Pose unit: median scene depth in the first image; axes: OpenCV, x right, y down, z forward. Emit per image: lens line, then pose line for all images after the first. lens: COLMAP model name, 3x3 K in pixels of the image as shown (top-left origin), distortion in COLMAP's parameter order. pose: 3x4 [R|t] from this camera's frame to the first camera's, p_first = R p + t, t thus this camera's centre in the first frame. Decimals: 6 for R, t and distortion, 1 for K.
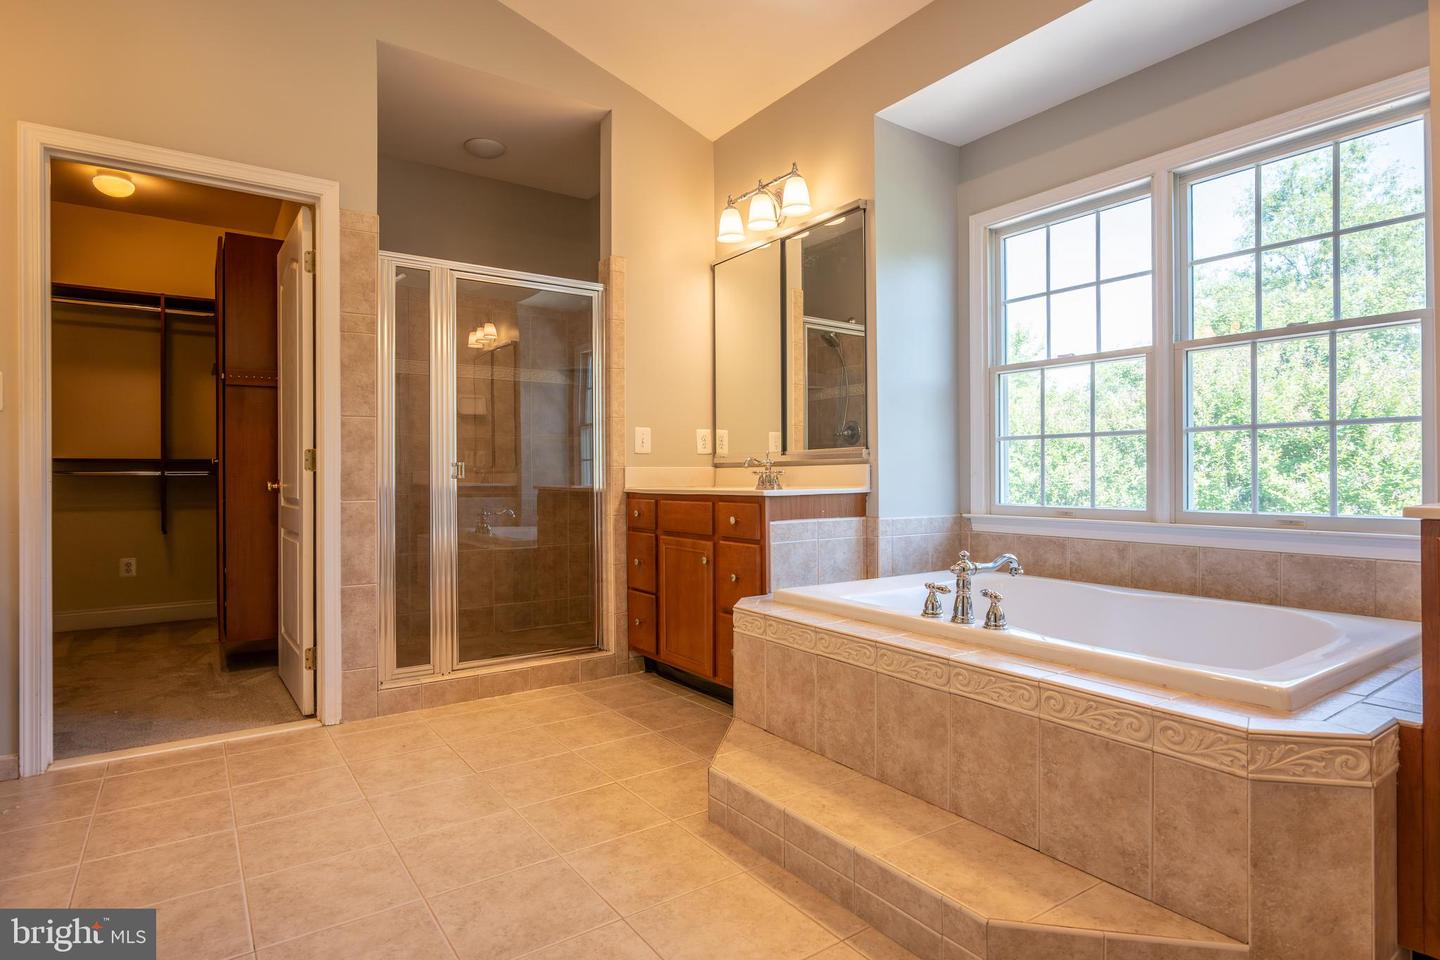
lens RADIAL K [[769.9, 0, 731.8], [0, 769.9, 474.0], [0, 0, 1]] dist [-0.024869, 0.009853]
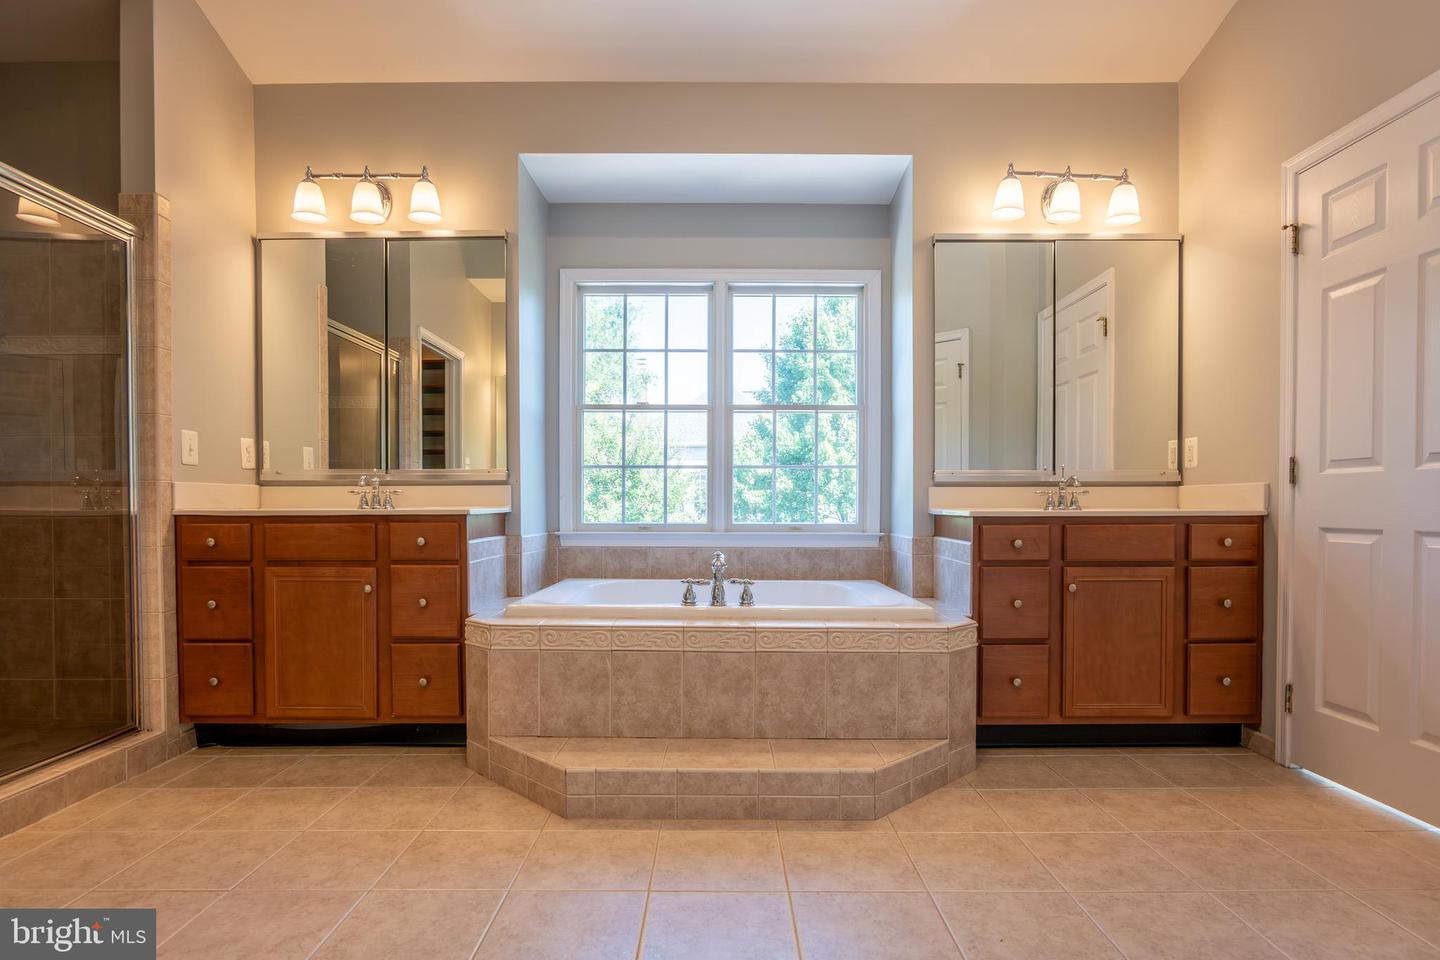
lens RADIAL K [[769.9, 0, 735.2], [0, 769.9, 522.0], [0, 0, 1]] dist [-0.024869, 0.009853]
pose [[0.570490, -0.012801, 0.821205, -0.538563], [-0.003963, 0.999824, 0.018339, 0.017666], [-0.821295, -0.013717, 0.570339, 0.154809]]
